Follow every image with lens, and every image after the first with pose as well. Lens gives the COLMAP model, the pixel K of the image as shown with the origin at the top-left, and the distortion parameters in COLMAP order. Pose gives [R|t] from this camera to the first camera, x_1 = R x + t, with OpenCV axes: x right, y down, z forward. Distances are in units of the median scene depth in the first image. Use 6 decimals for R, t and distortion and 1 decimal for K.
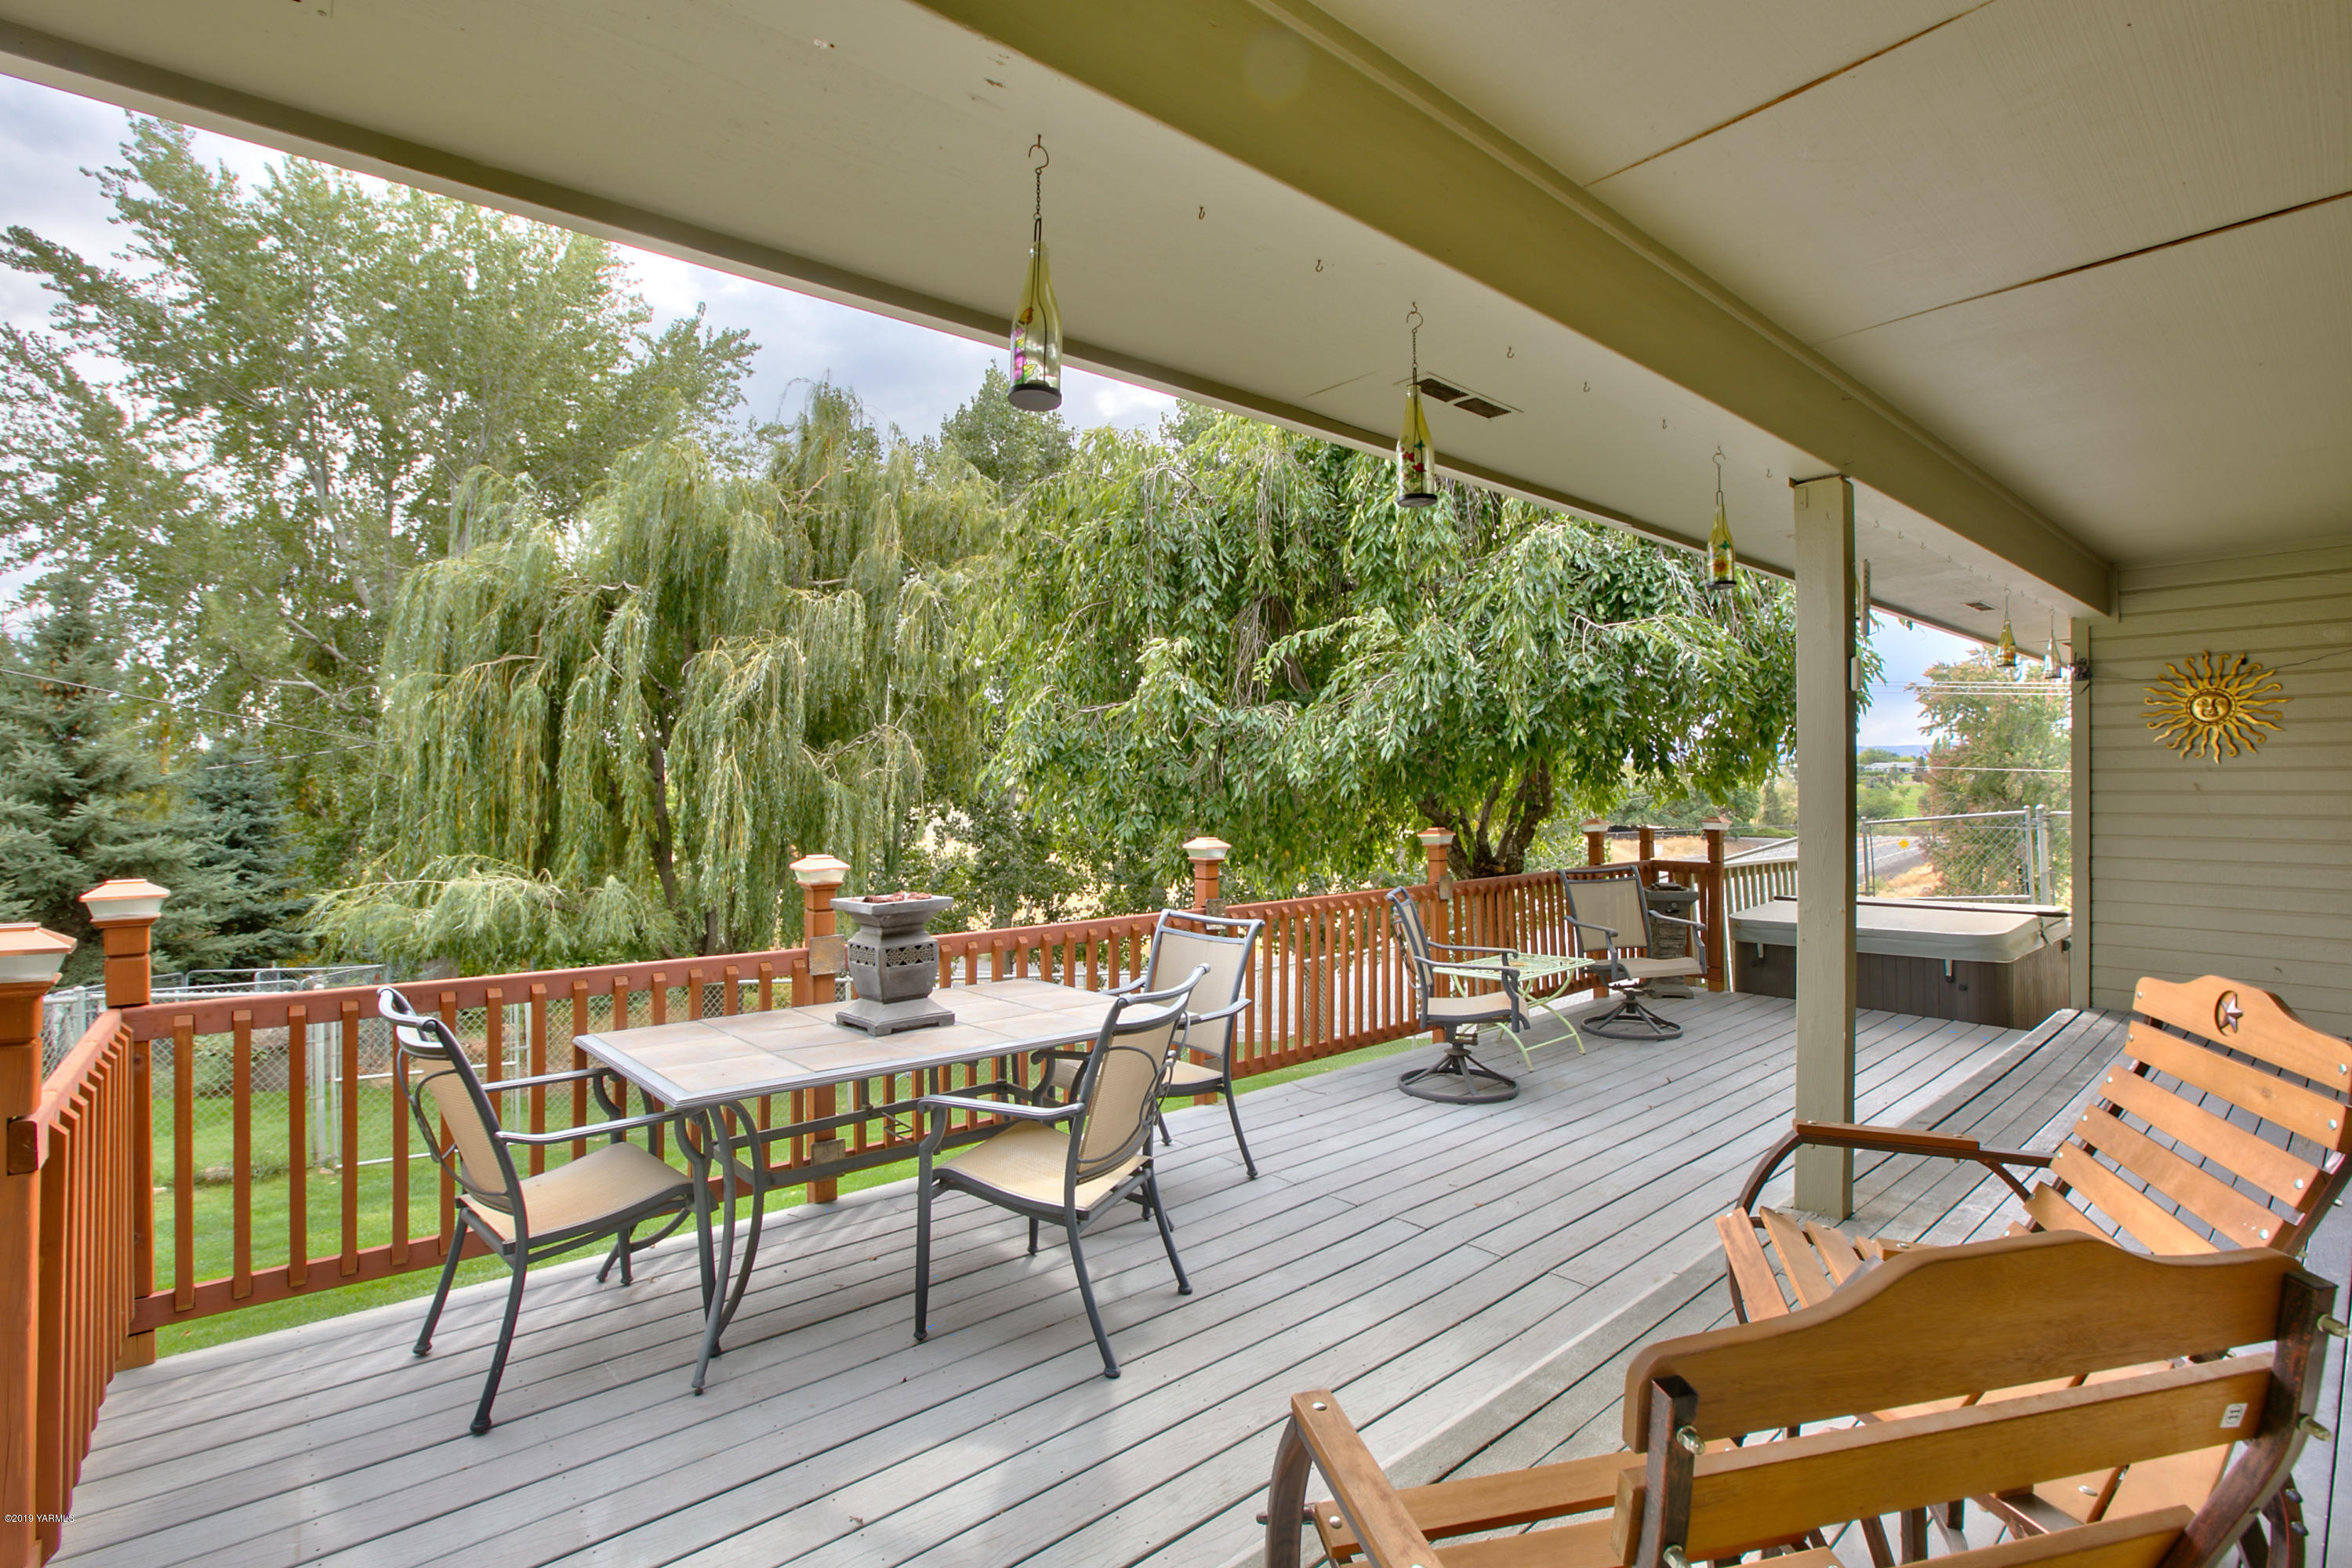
lens RADIAL K [[1081.1, 0, 1168.9], [0, 1081.1, 787.1], [0, 0, 1]] dist [-0.004494, -0.000346]
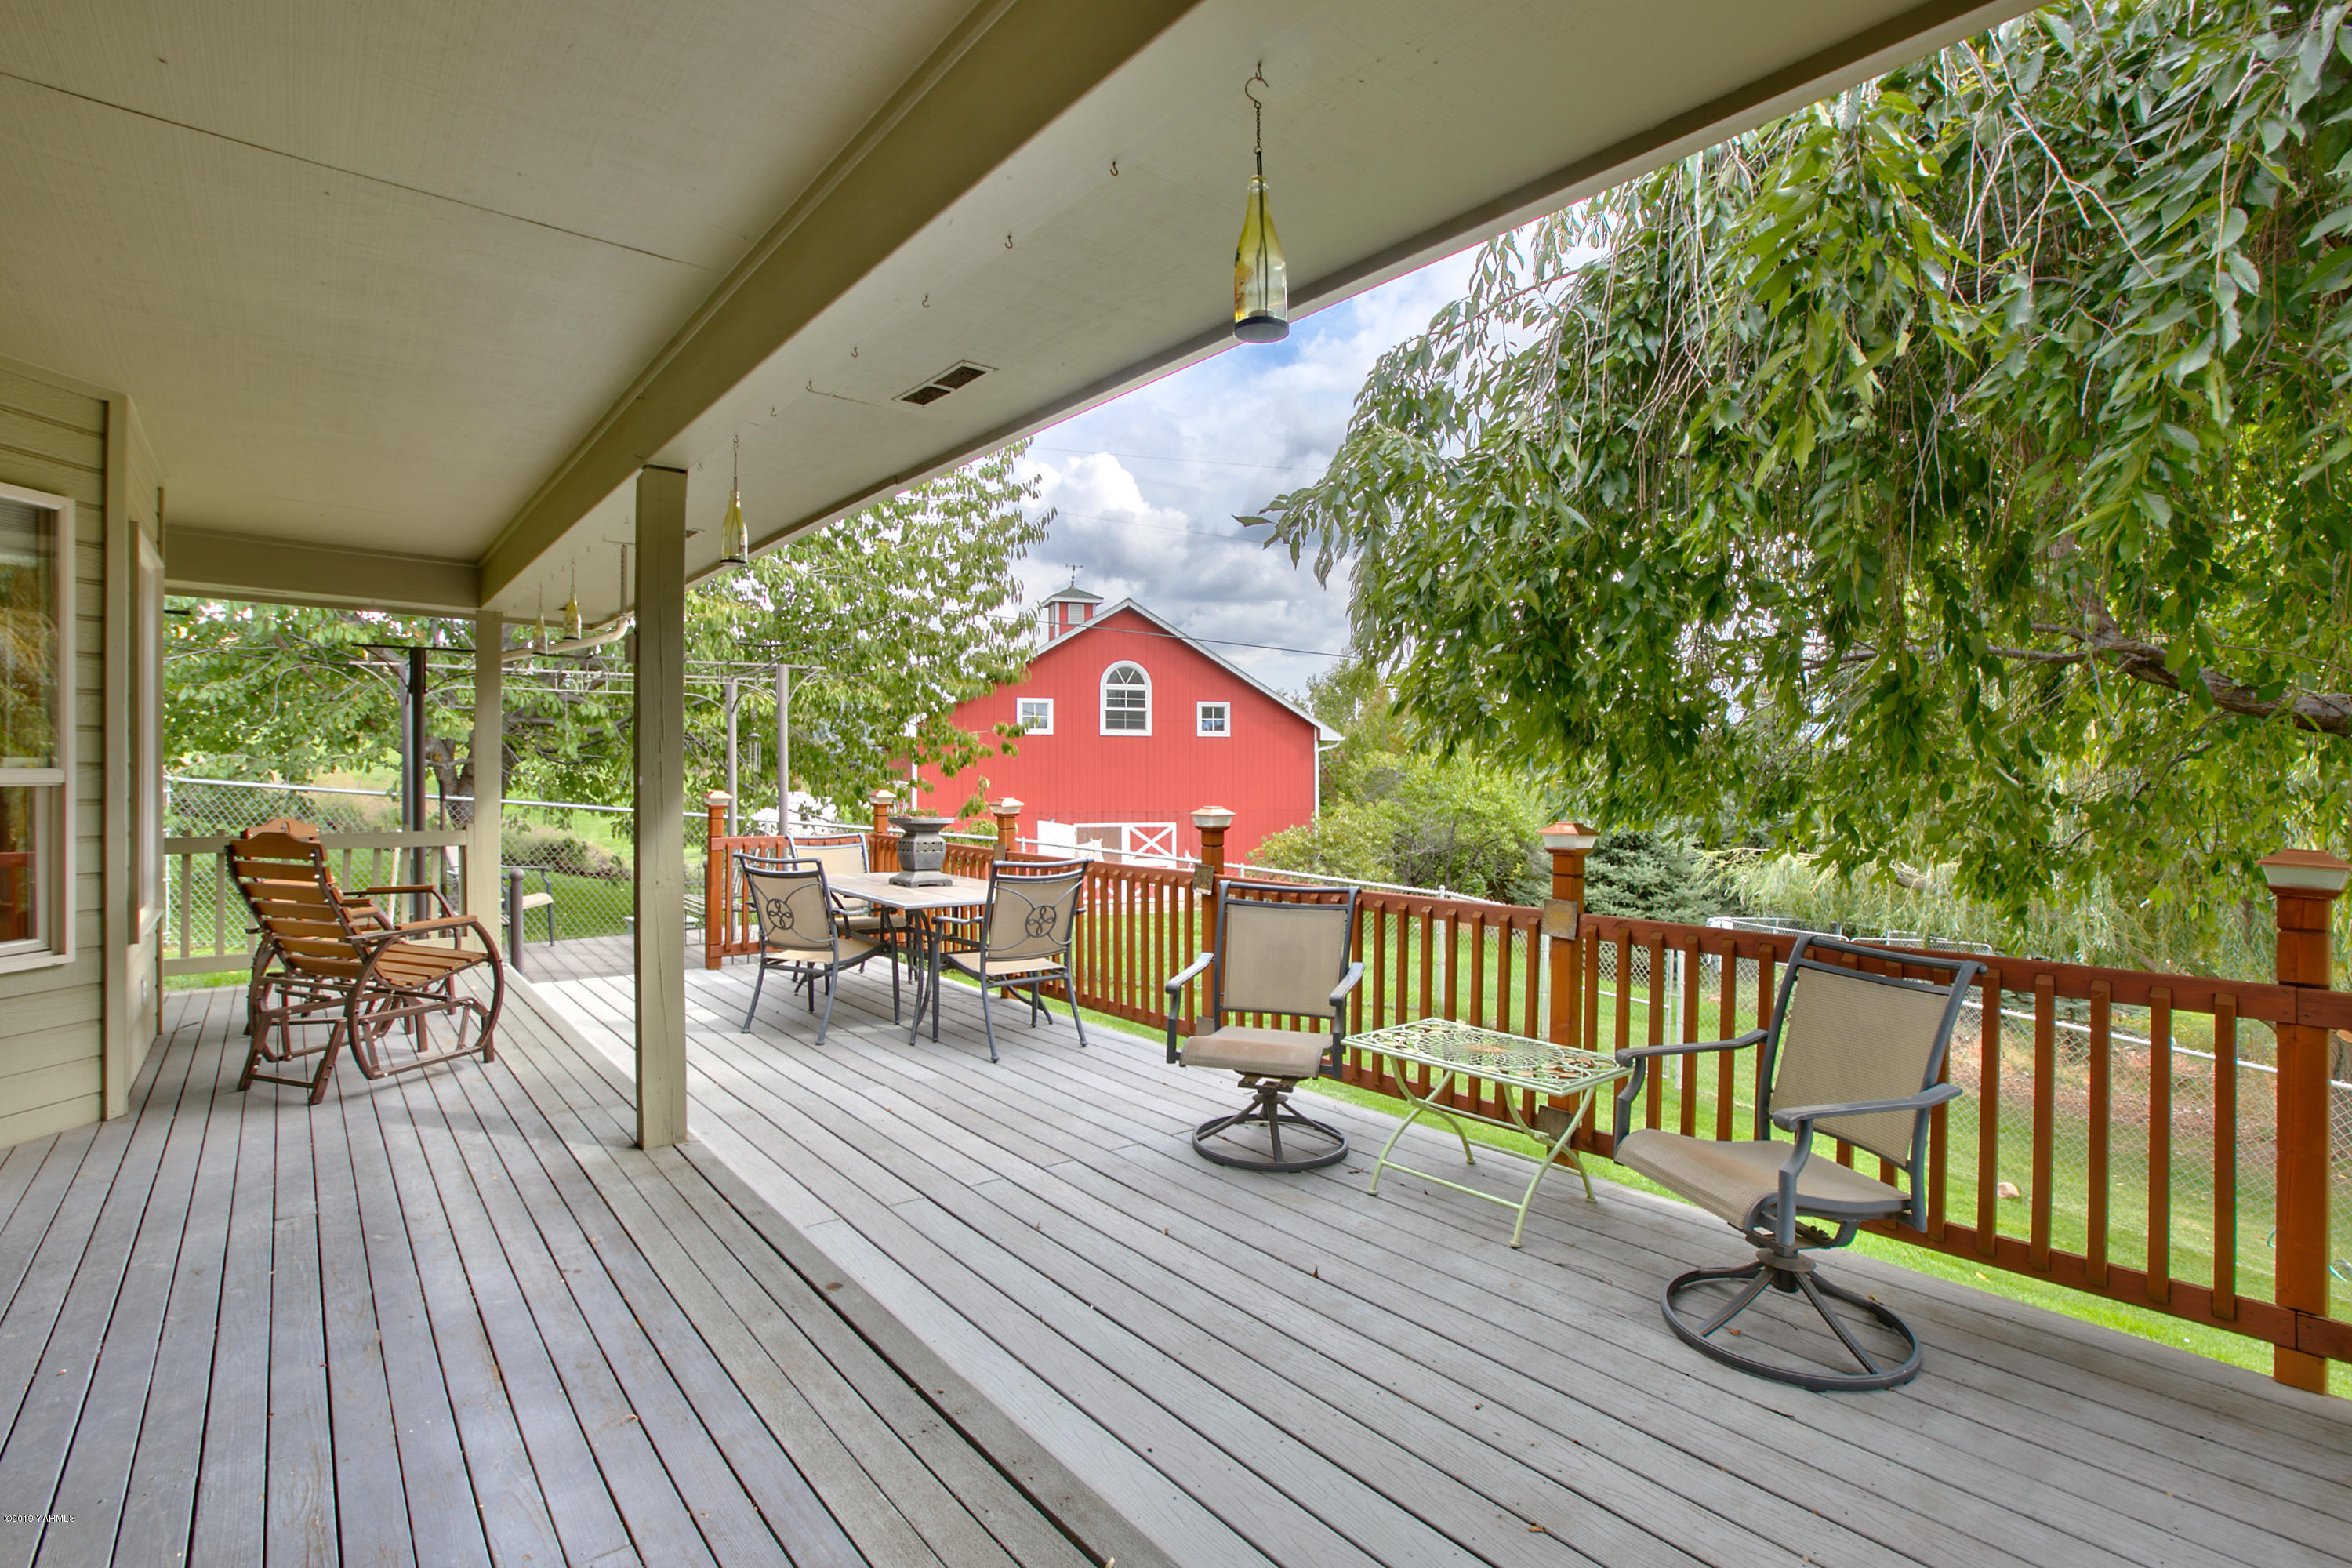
lens RADIAL K [[1081.1, 0, 1176.1], [0, 1081.1, 777.3], [0, 0, 1]] dist [-0.004494, -0.000346]
pose [[-0.004141, 0.009948, -0.999942, 1.155325], [-0.008375, 0.999915, 0.009982, 0.016440], [0.999956, 0.008416, -0.004057, 1.059801]]
